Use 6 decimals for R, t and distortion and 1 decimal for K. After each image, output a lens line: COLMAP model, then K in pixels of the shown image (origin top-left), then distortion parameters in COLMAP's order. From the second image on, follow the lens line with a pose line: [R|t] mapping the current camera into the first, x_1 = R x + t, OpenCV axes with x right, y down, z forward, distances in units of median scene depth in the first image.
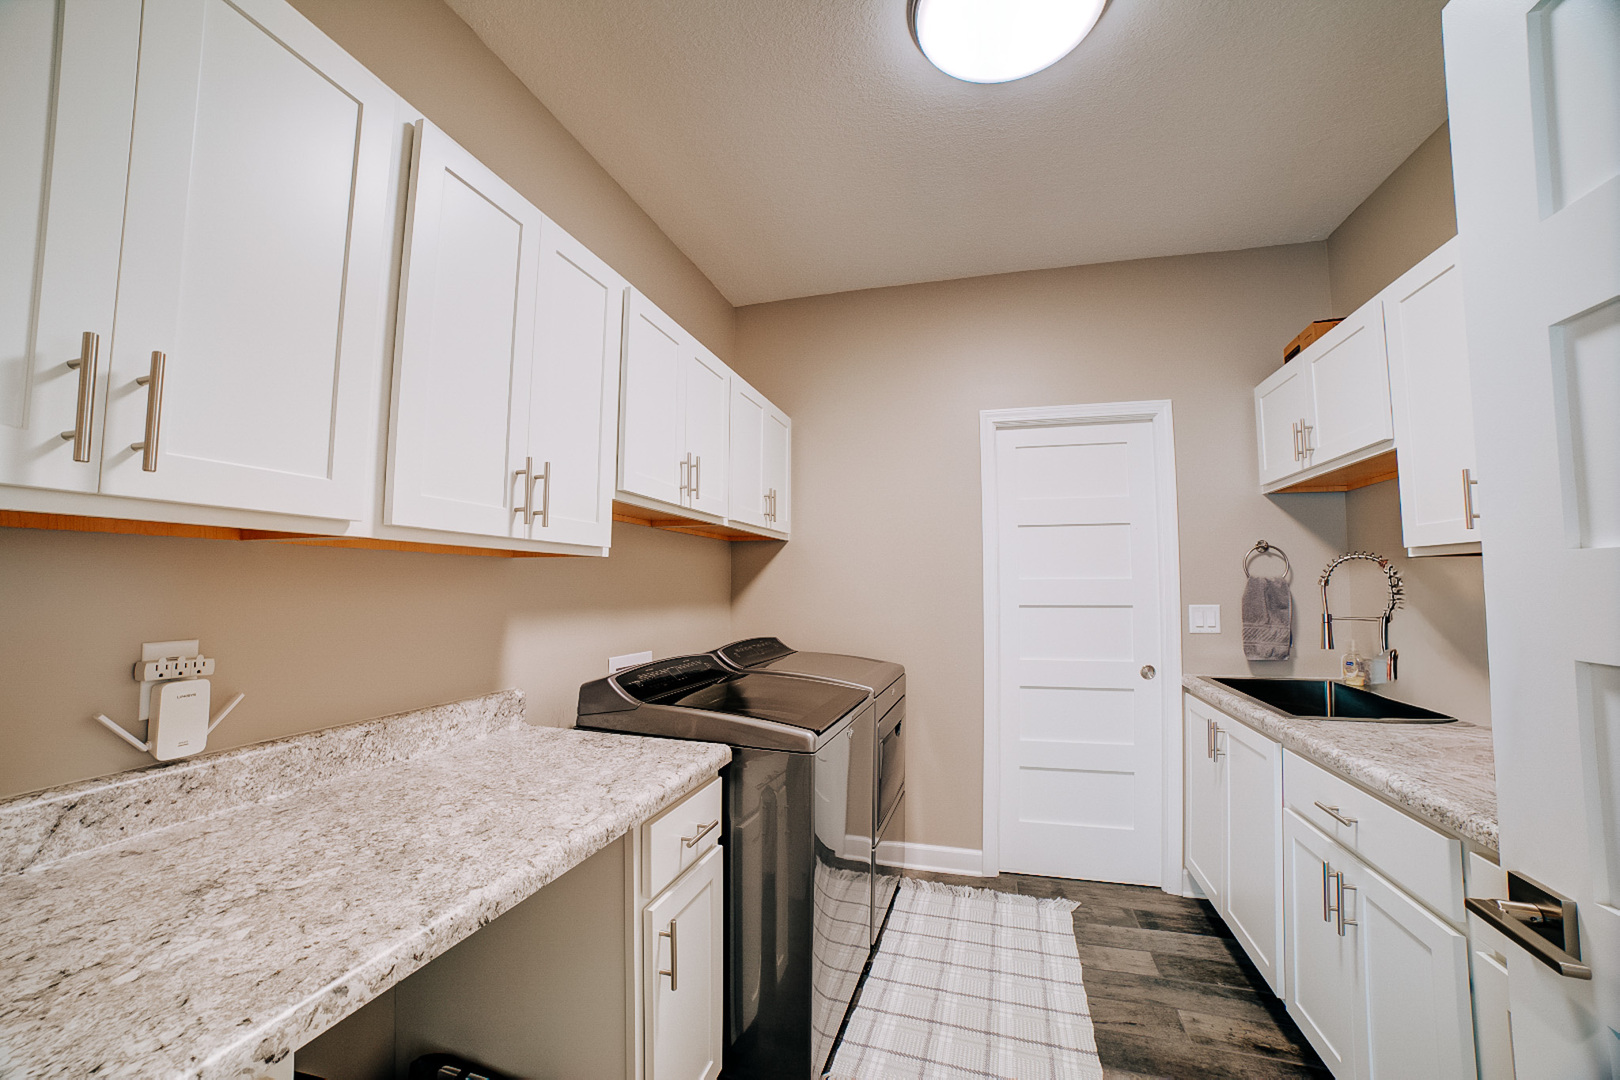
lens RADIAL K [[637.1, 0, 789.0], [0, 637.1, 541.5], [0, 0, 1]] dist [-0.111560, 0.036157]
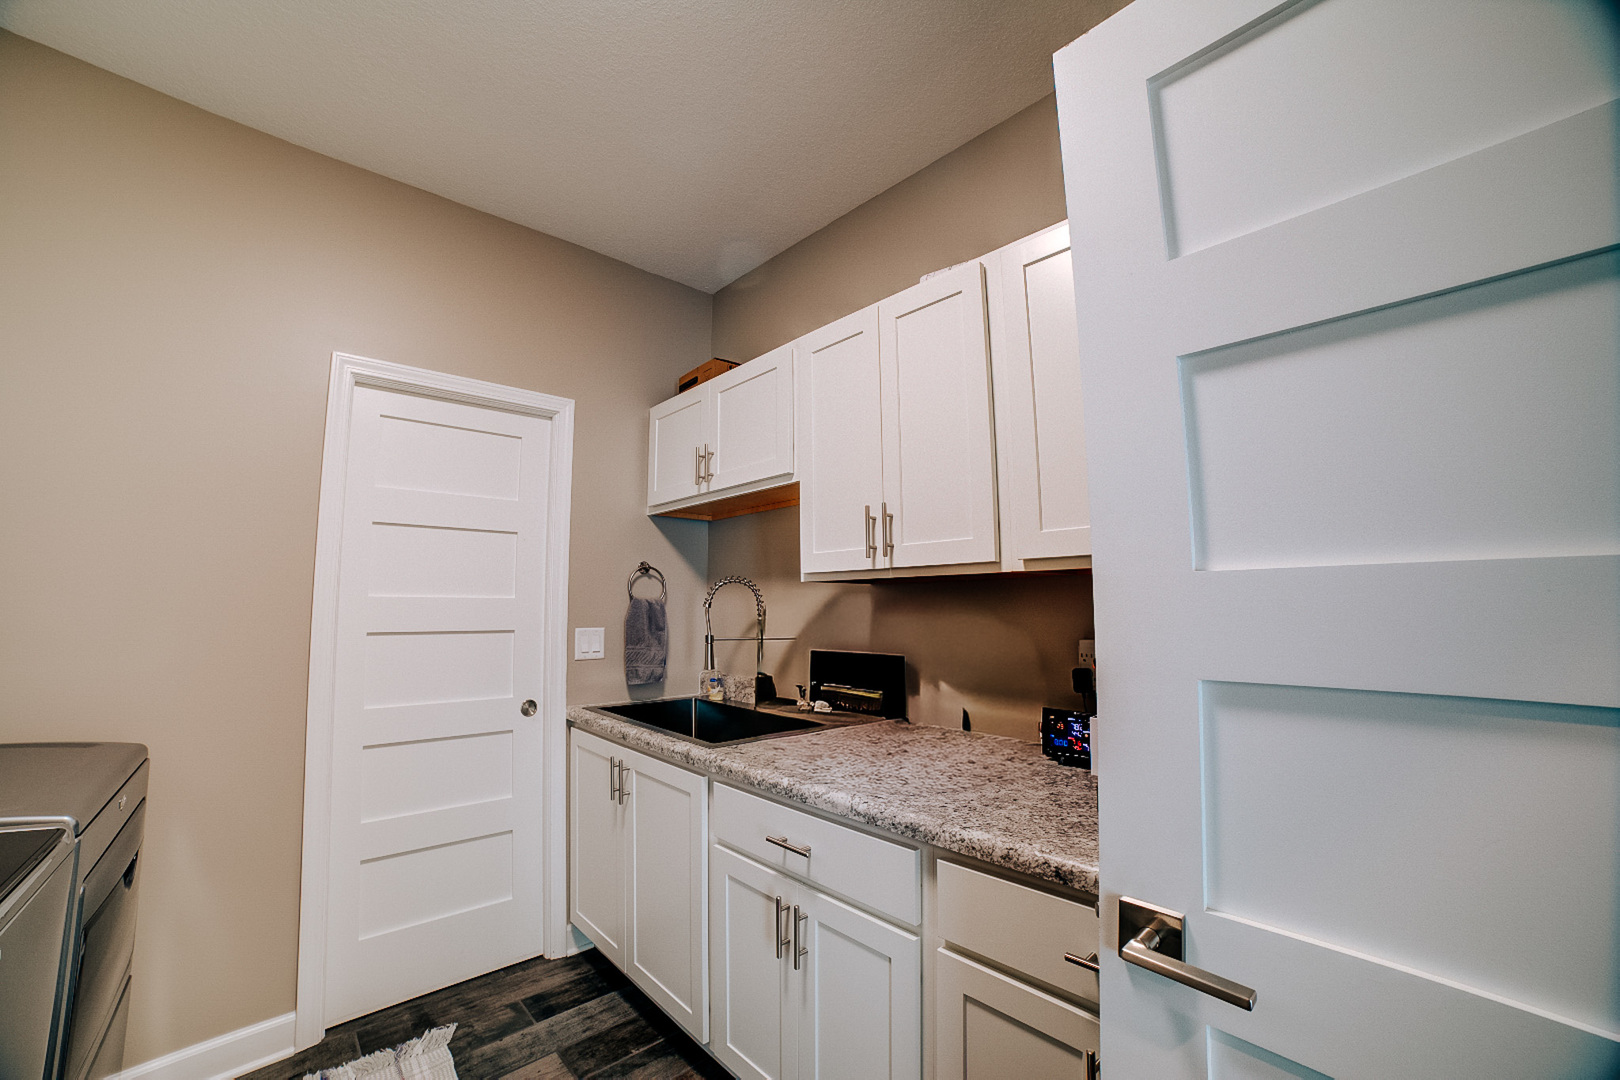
lens RADIAL K [[637.1, 0, 789.0], [0, 637.1, 541.5], [0, 0, 1]] dist [-0.111560, 0.036157]
pose [[0.509027, 0.078508, 0.857163, 0.012286], [-0.052213, 0.996814, -0.060291, 0.016790], [-0.859166, -0.014065, 0.511504, 0.283754]]
